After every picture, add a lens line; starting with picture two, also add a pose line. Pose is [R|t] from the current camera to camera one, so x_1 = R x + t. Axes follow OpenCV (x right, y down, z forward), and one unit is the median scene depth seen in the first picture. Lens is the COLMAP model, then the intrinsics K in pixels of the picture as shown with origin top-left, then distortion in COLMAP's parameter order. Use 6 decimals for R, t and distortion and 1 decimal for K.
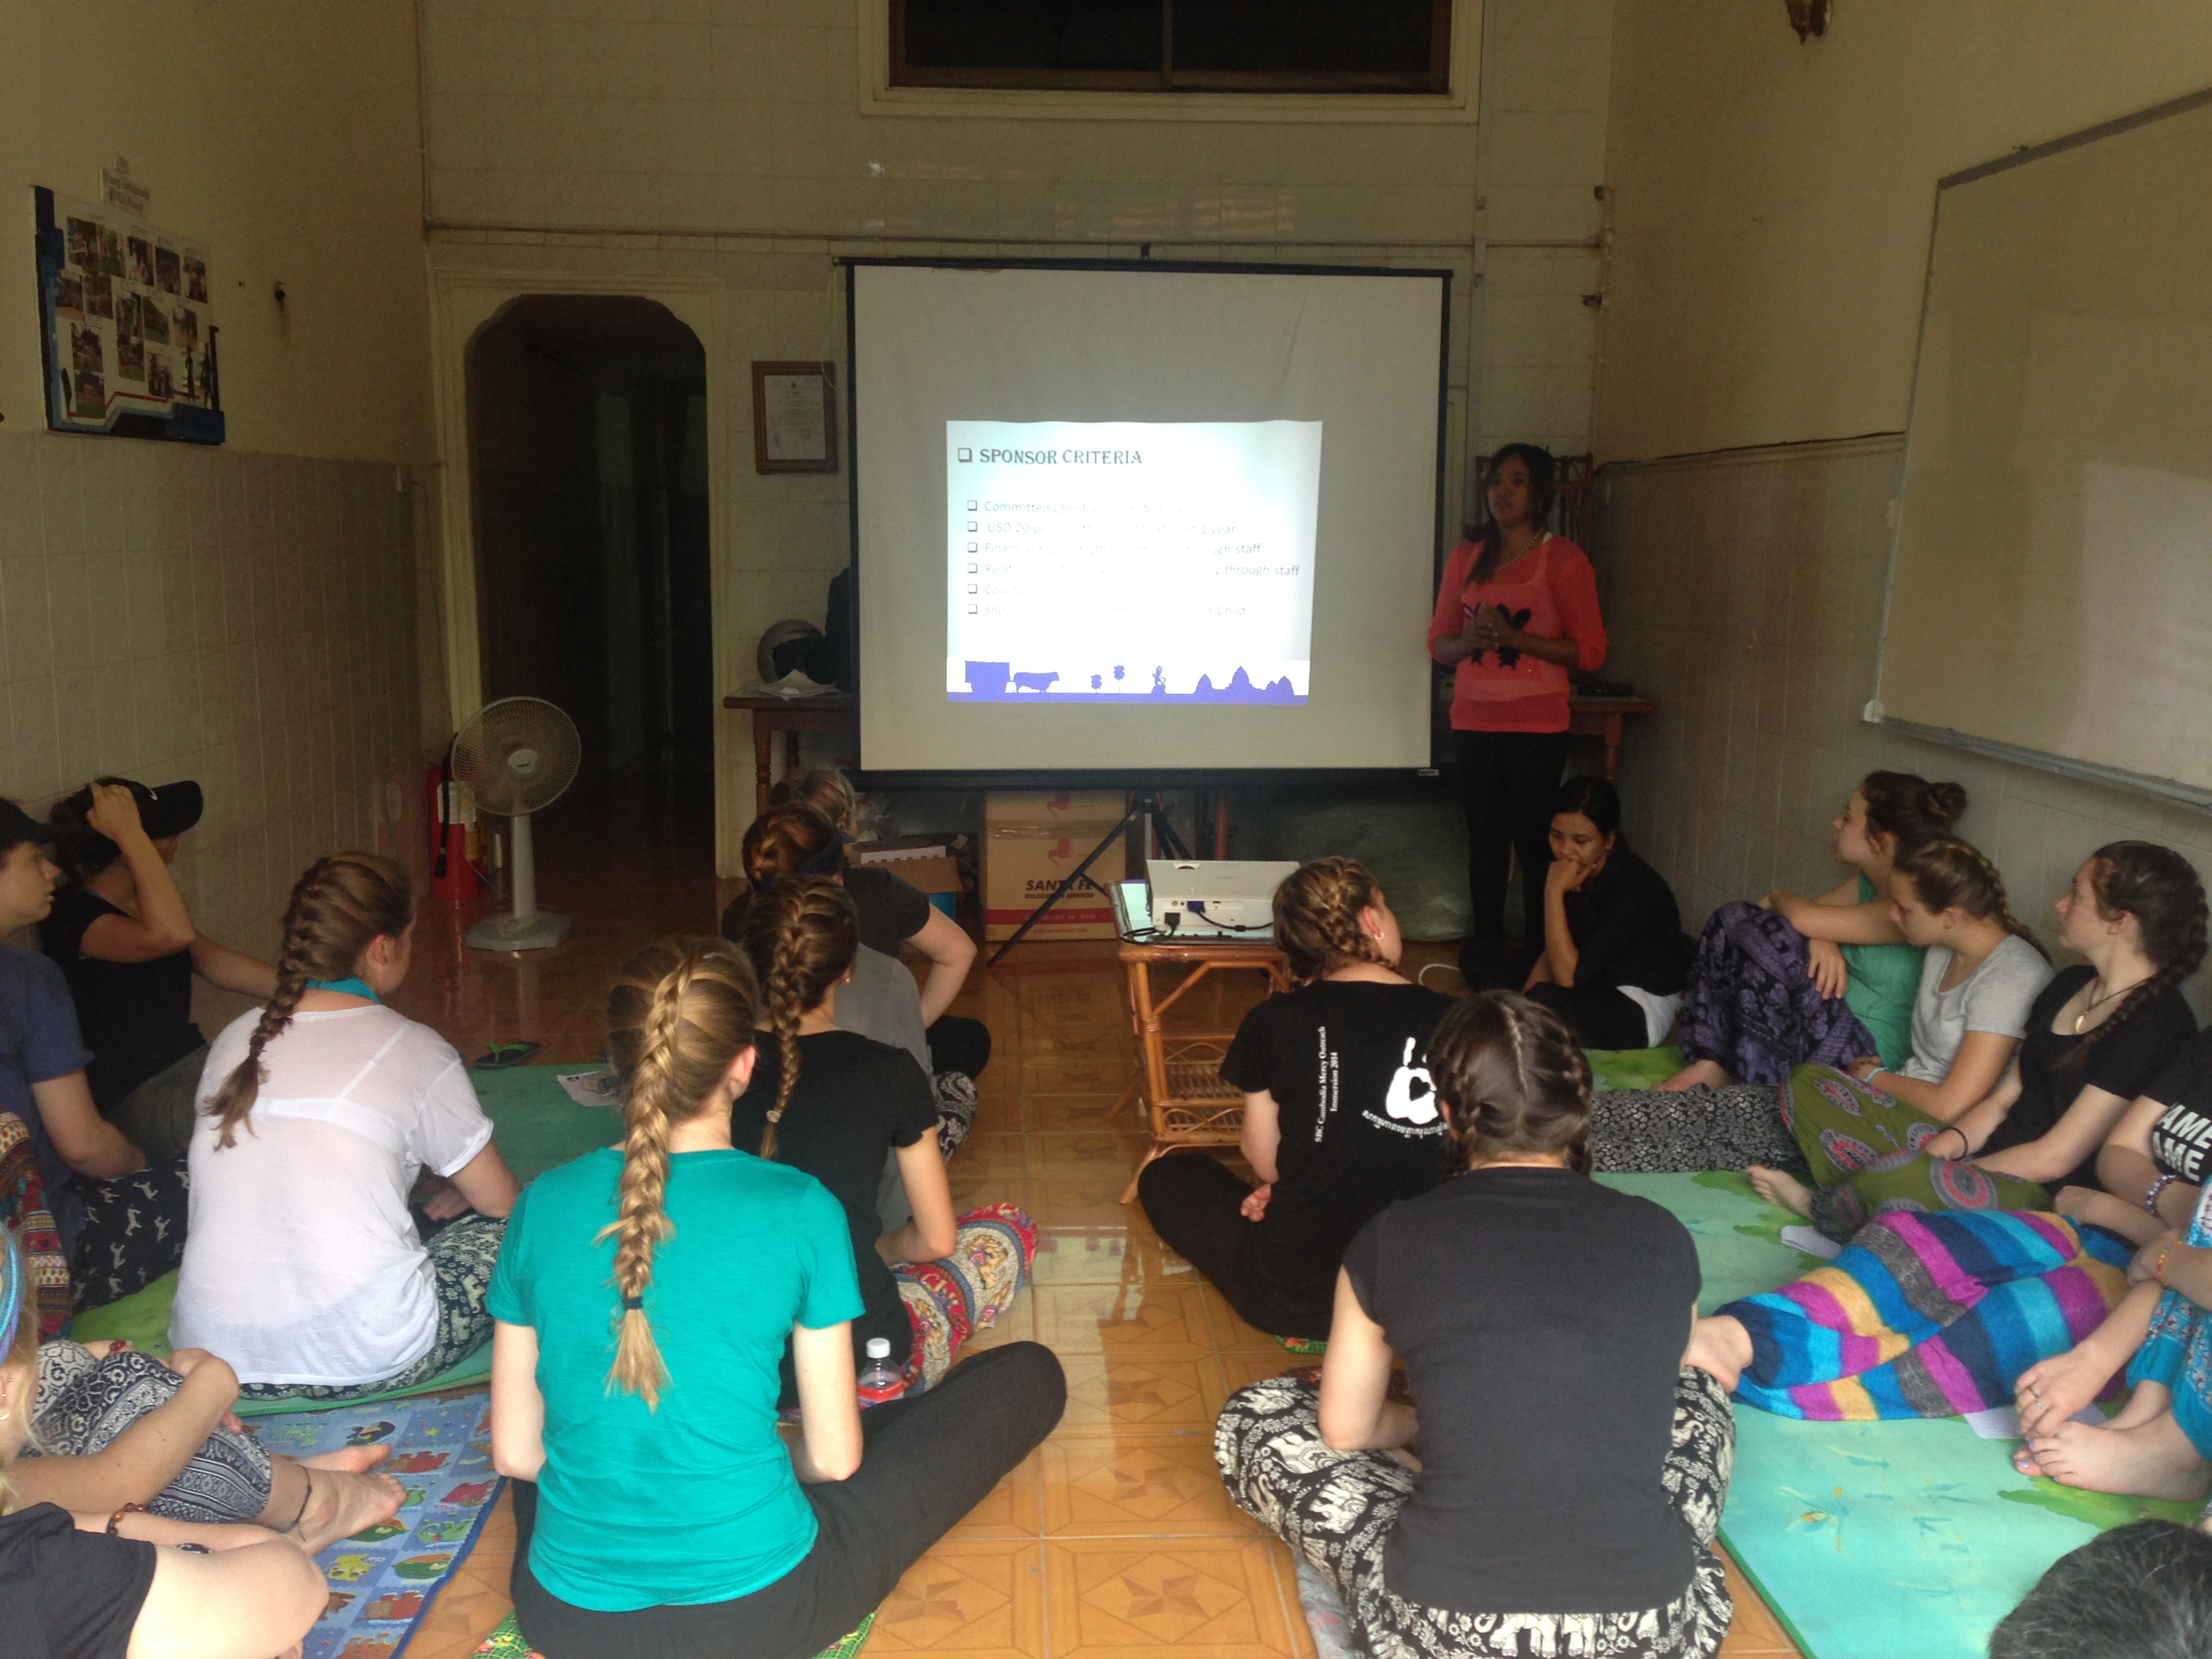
lens RADIAL K [[1852.8, 0, 1104.0], [0, 1852.8, 869.3], [0, 0, 1]] dist [-0.003161, -0.002342]
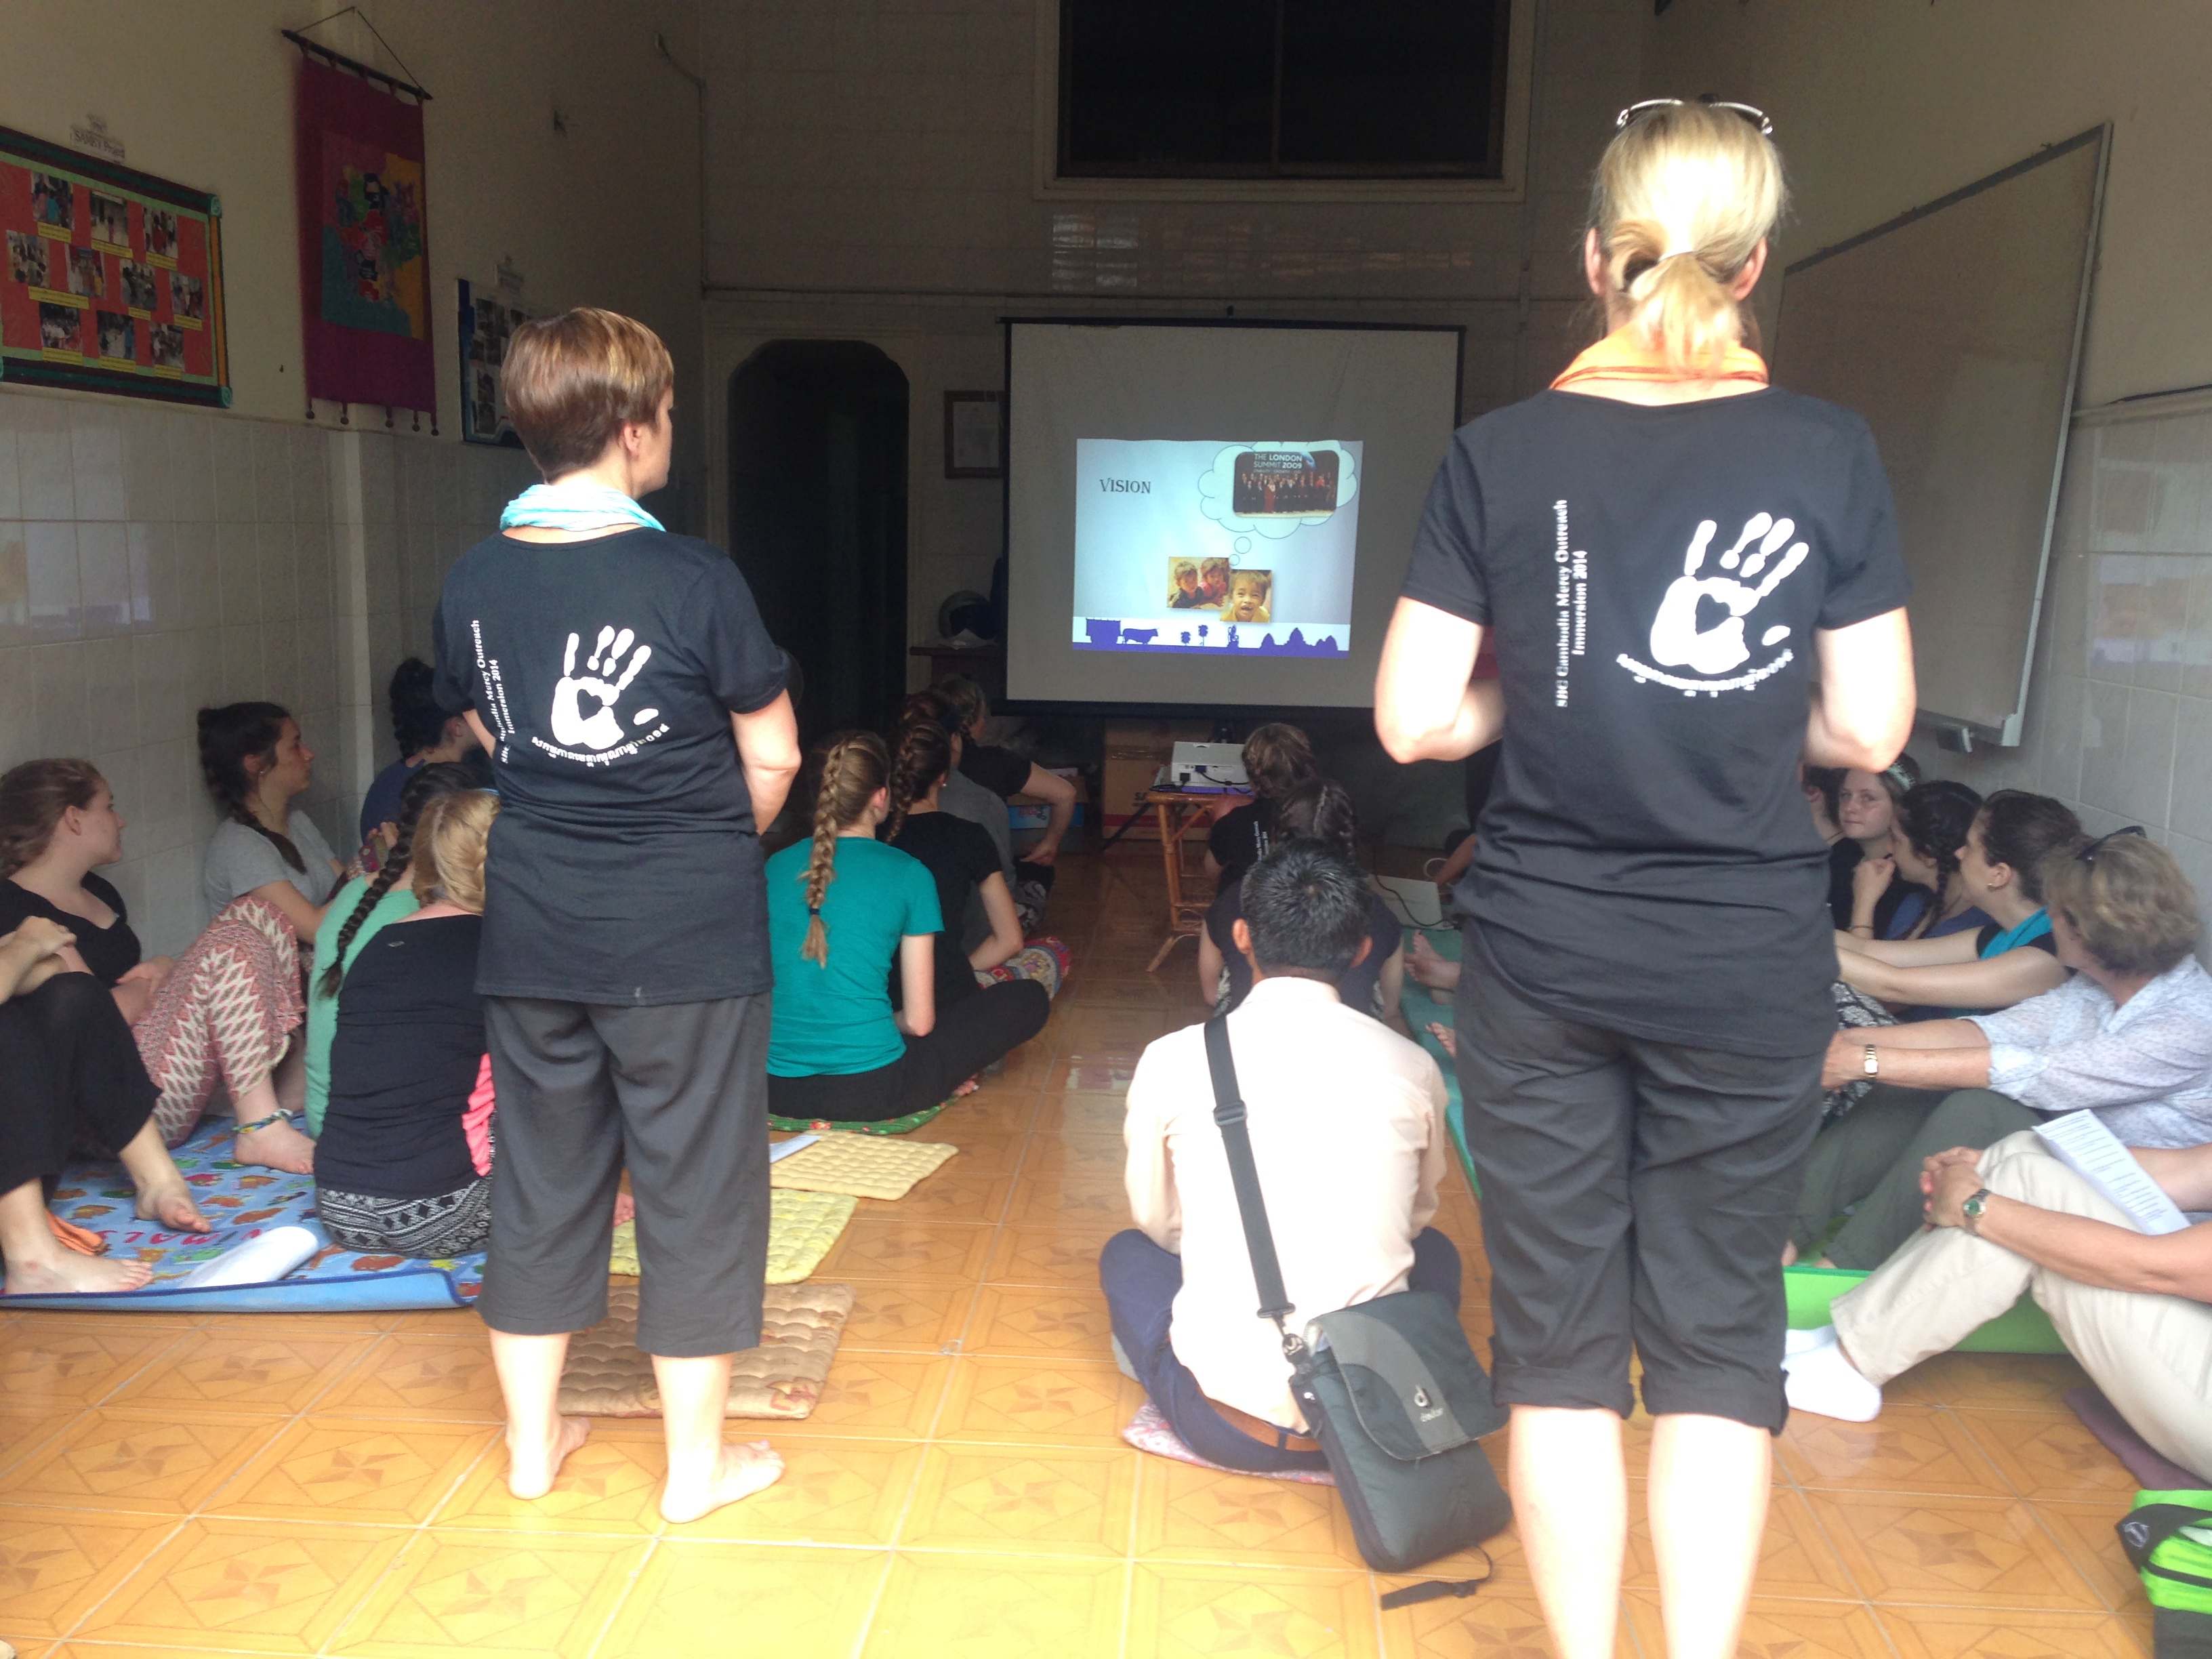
lens RADIAL K [[1852.8, 0, 1104.0], [0, 1852.8, 869.3], [0, 0, 1]] dist [-0.003161, -0.002342]
pose [[0.992718, 0.033472, -0.115721, 0.096452], [-0.034354, 0.999394, -0.005633, 0.073264], [0.115463, 0.009568, 0.993266, -0.313921]]
